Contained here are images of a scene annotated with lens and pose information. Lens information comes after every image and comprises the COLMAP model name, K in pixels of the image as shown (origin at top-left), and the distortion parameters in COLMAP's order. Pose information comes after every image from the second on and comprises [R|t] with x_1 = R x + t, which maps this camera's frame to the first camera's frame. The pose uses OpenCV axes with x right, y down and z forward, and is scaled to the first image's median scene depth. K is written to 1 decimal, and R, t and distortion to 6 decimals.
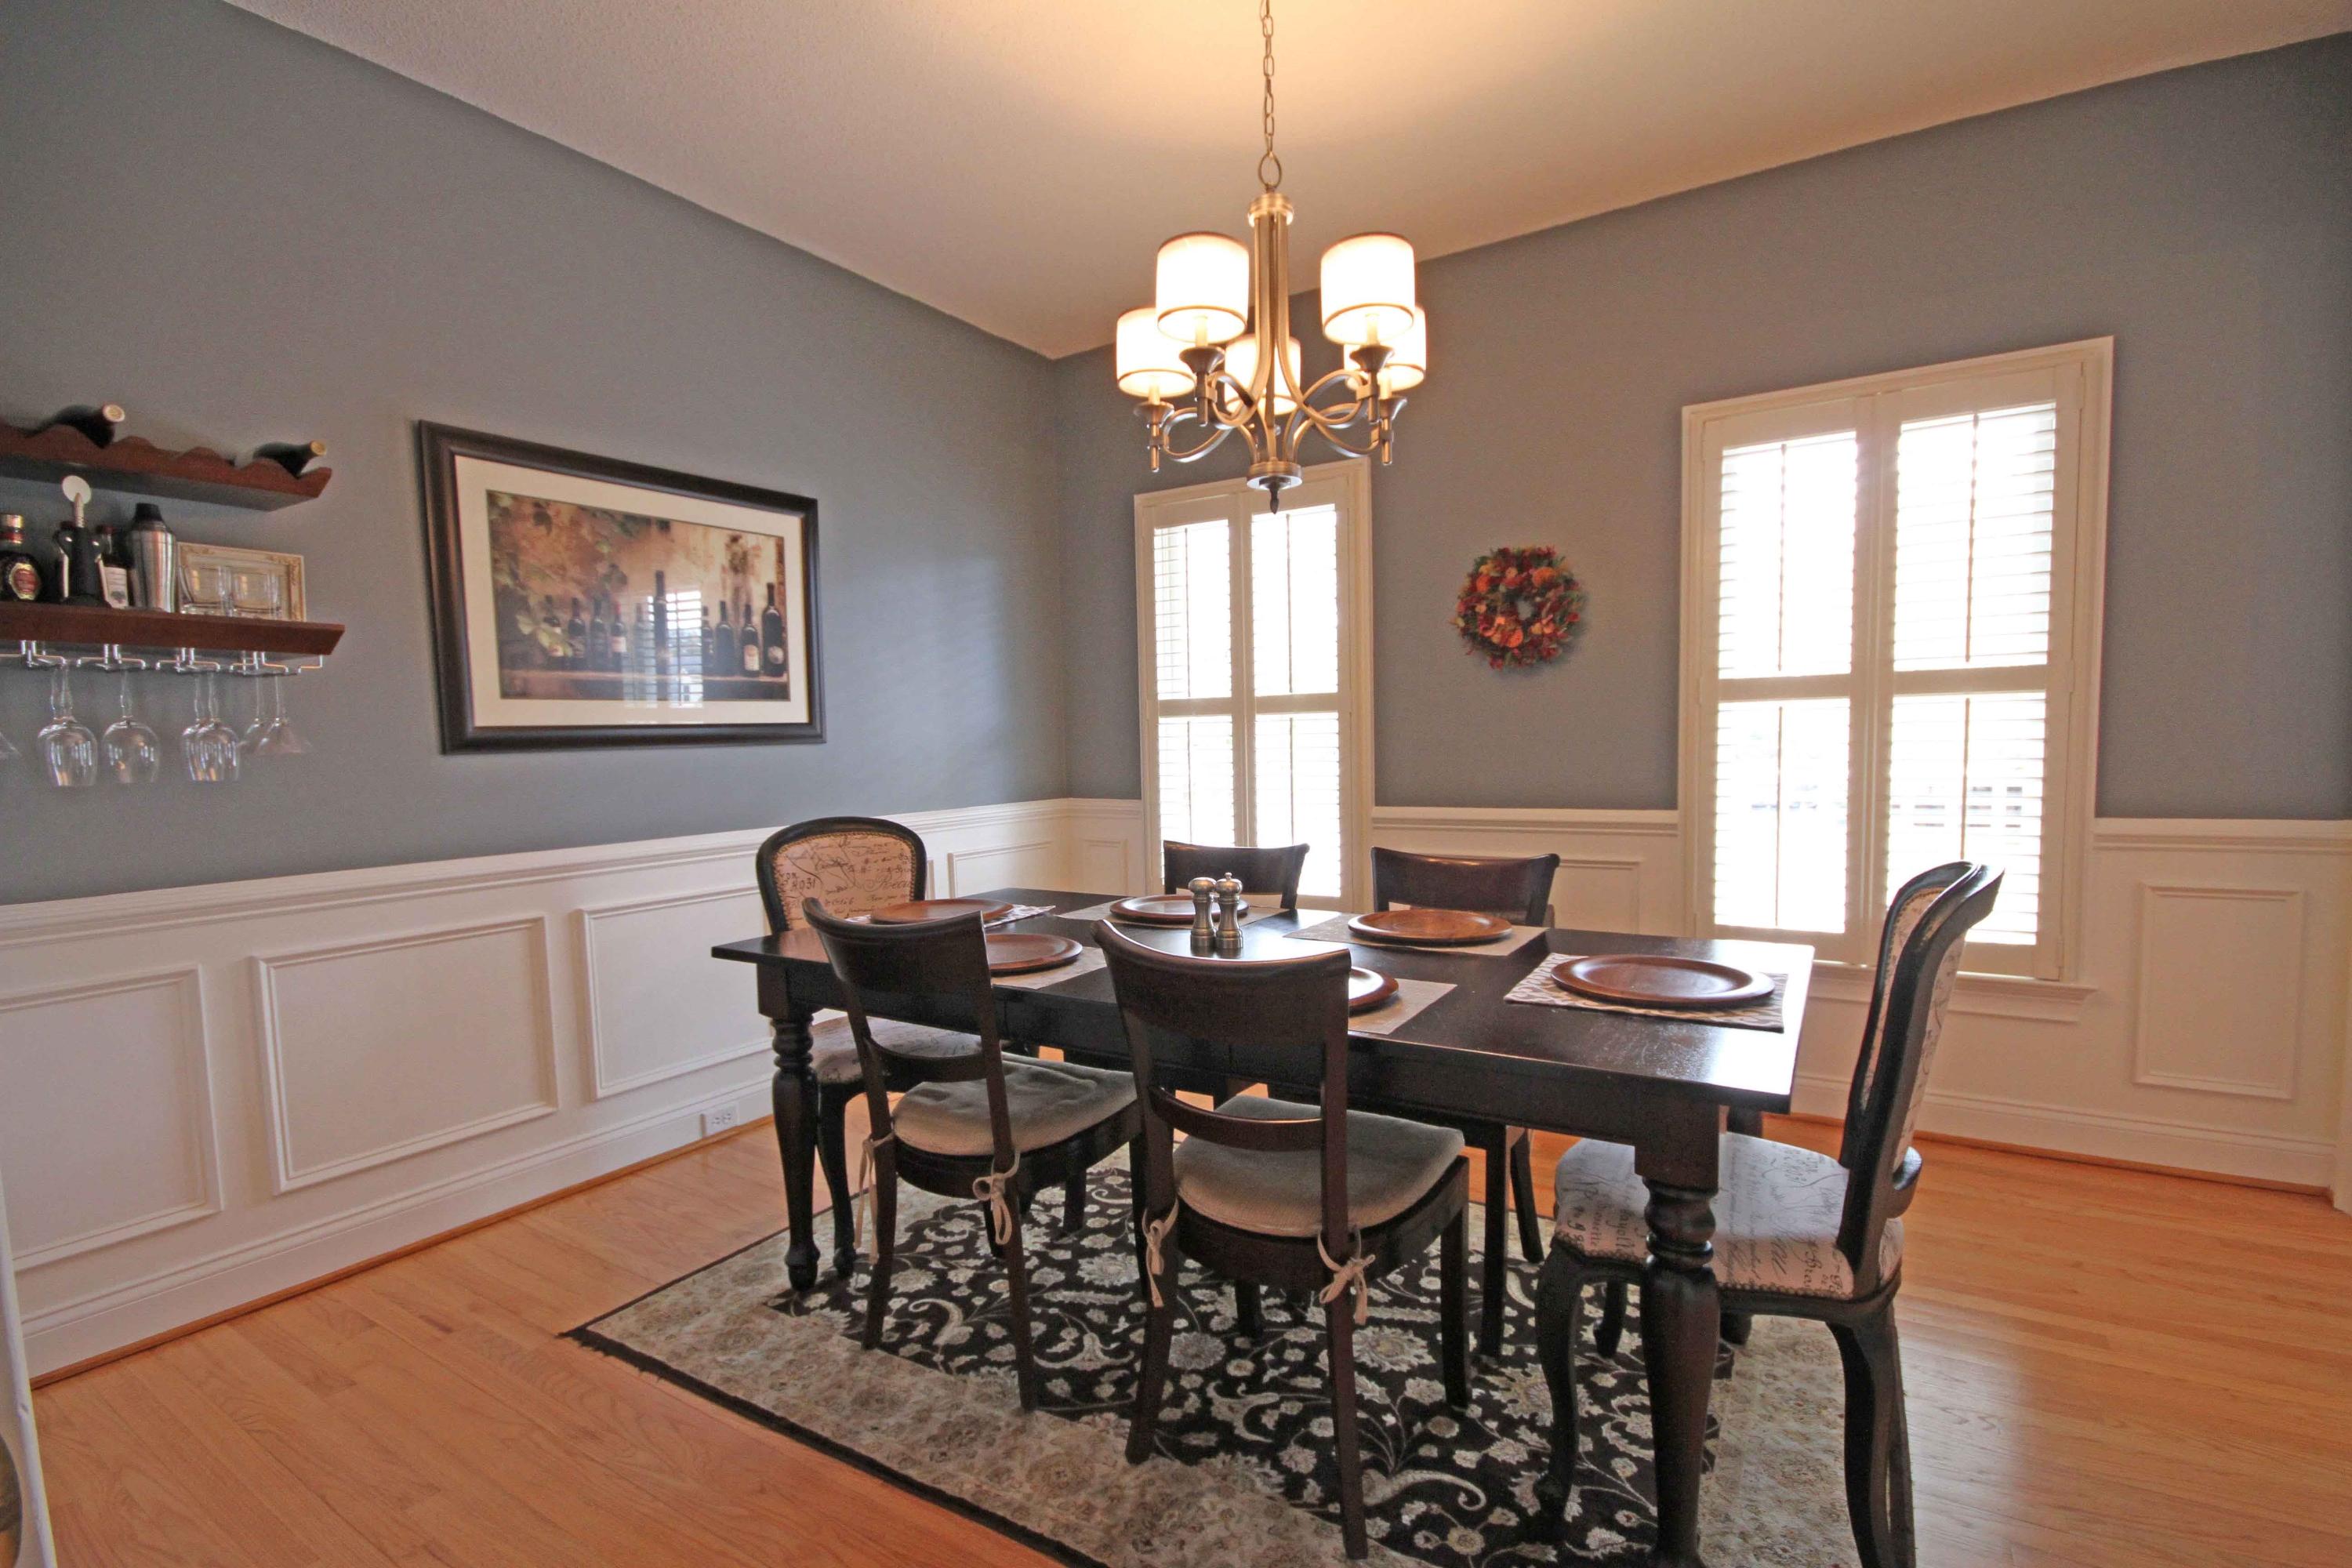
lens RADIAL K [[1085.4, 0, 1171.7], [0, 1085.4, 800.2], [0, 0, 1]] dist [-0.002400, -0.002224]
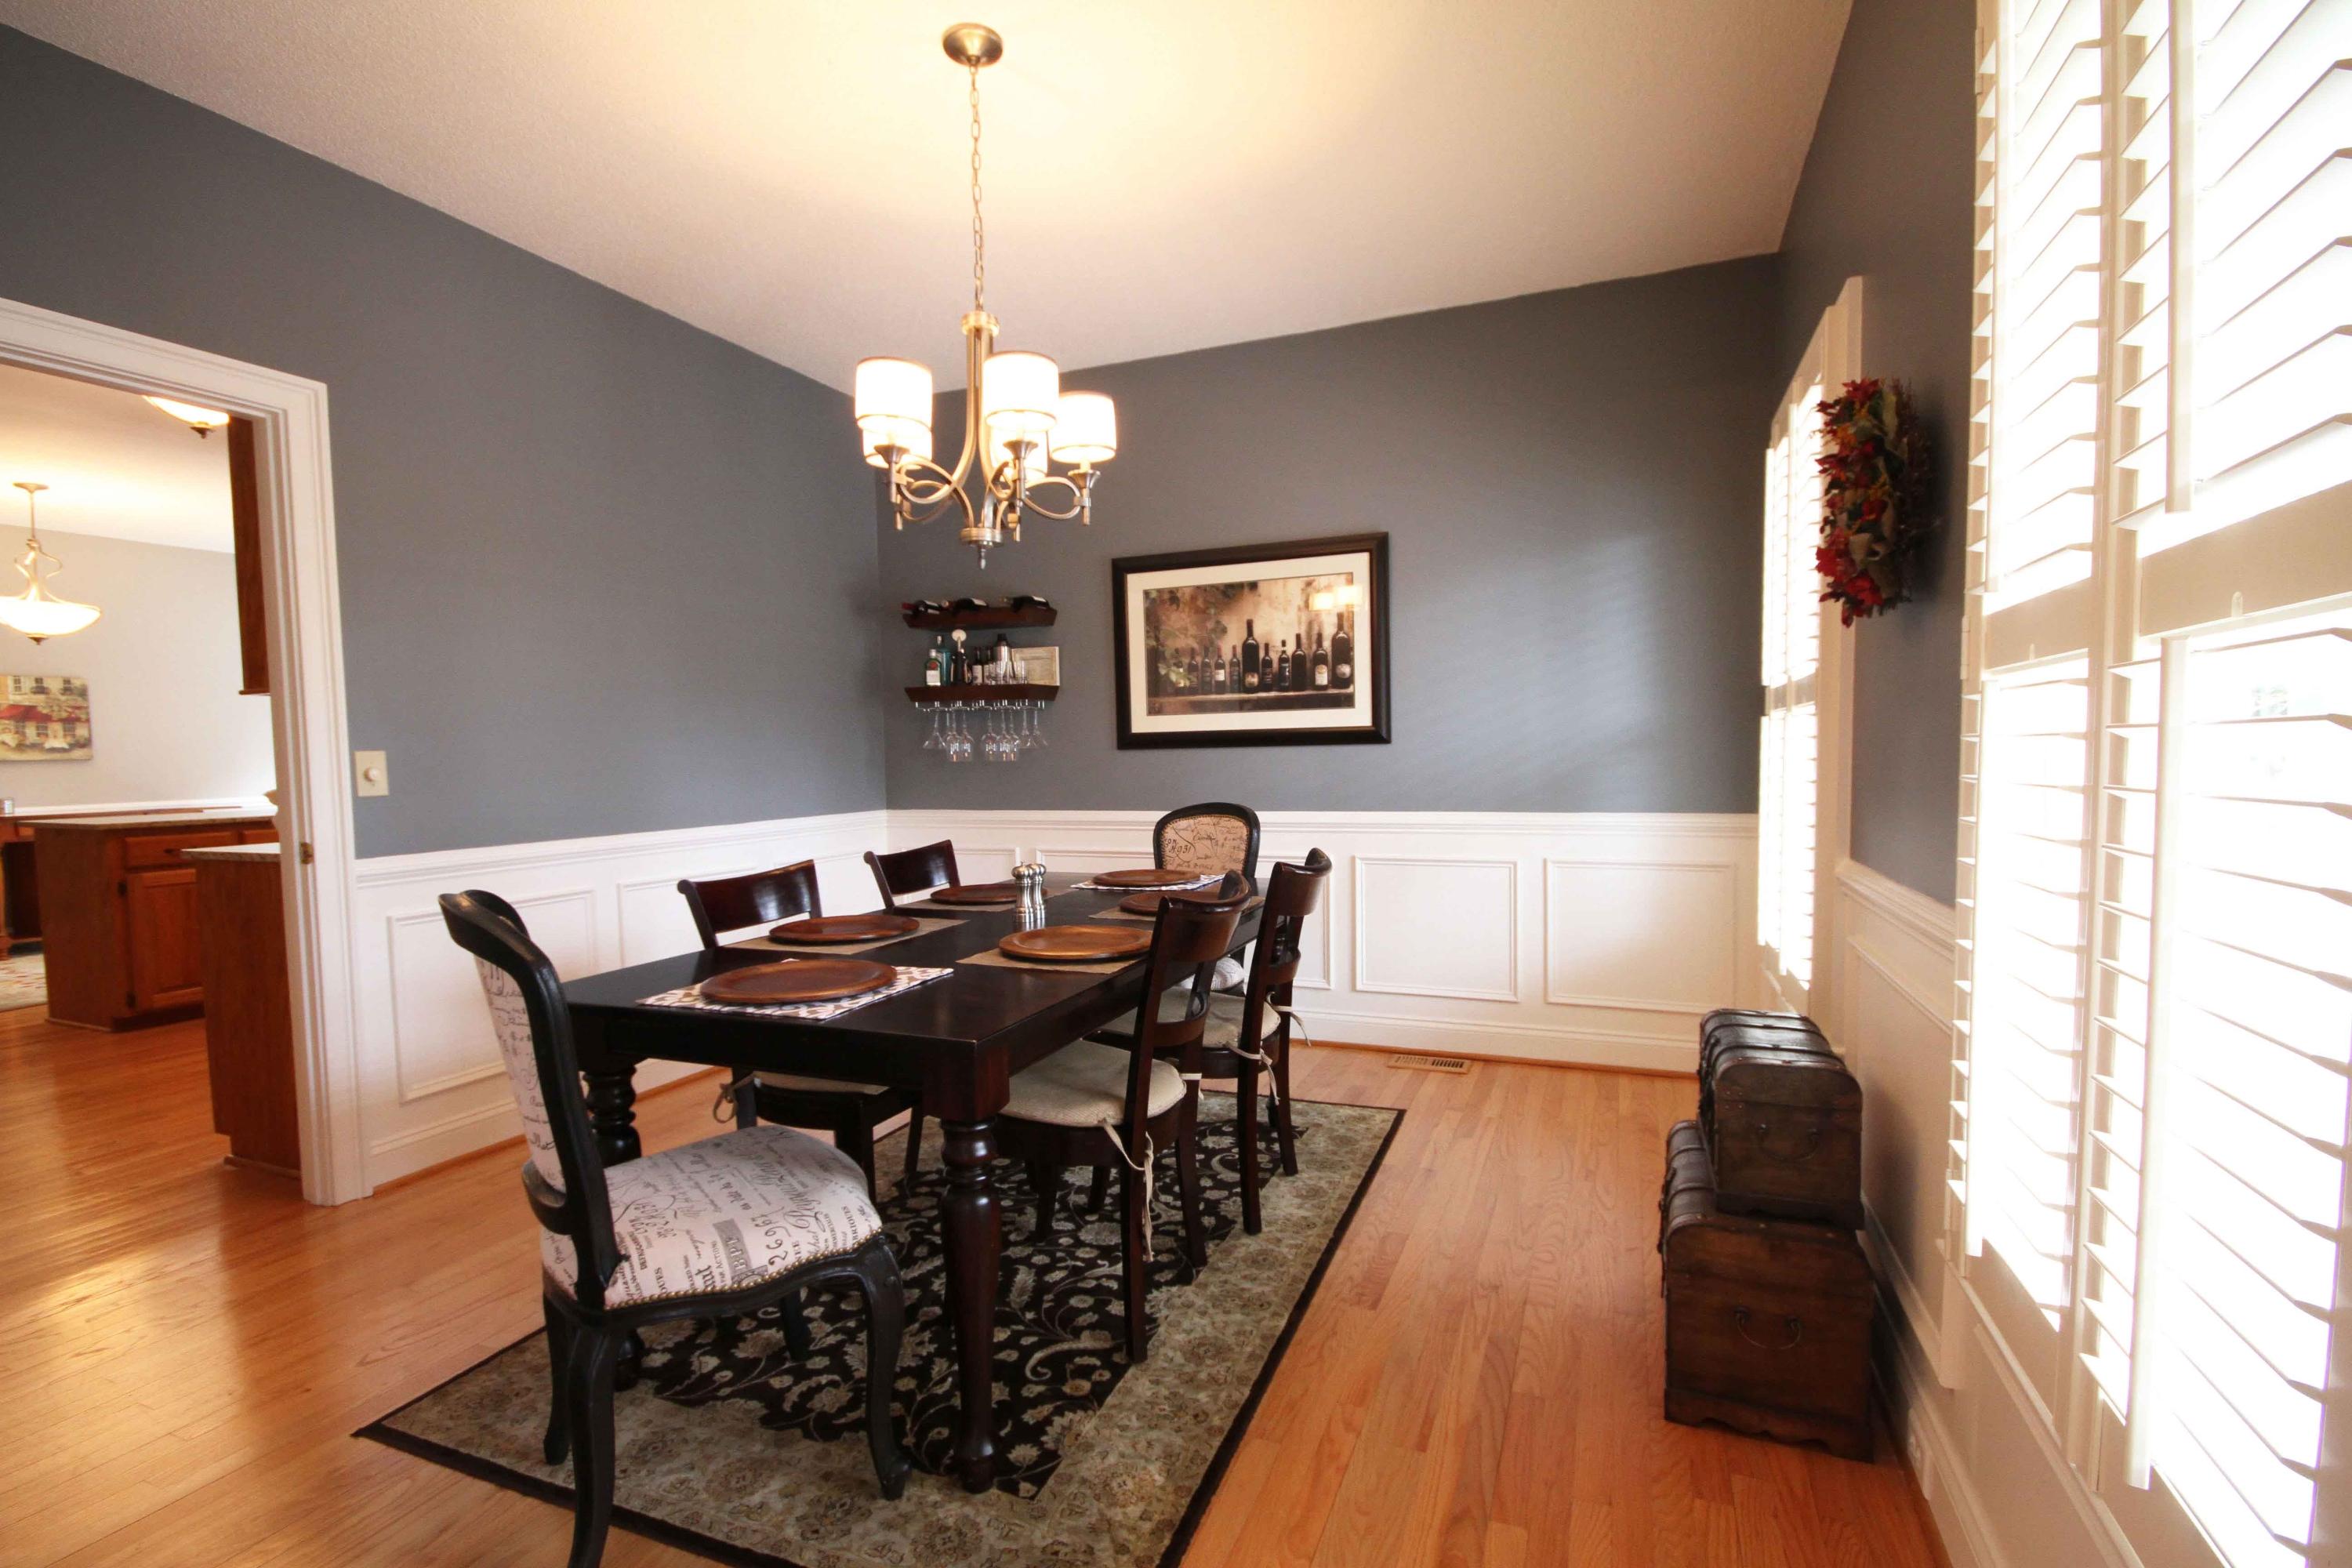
lens RADIAL K [[1085.4, 0, 1175.2], [0, 1085.4, 795.9], [0, 0, 1]] dist [-0.002400, -0.002224]
pose [[0.176130, 0.068328, -0.981993, 0.980890], [-0.045398, 0.997090, 0.061236, -0.071899], [0.983319, 0.033795, 0.178720, 0.721686]]
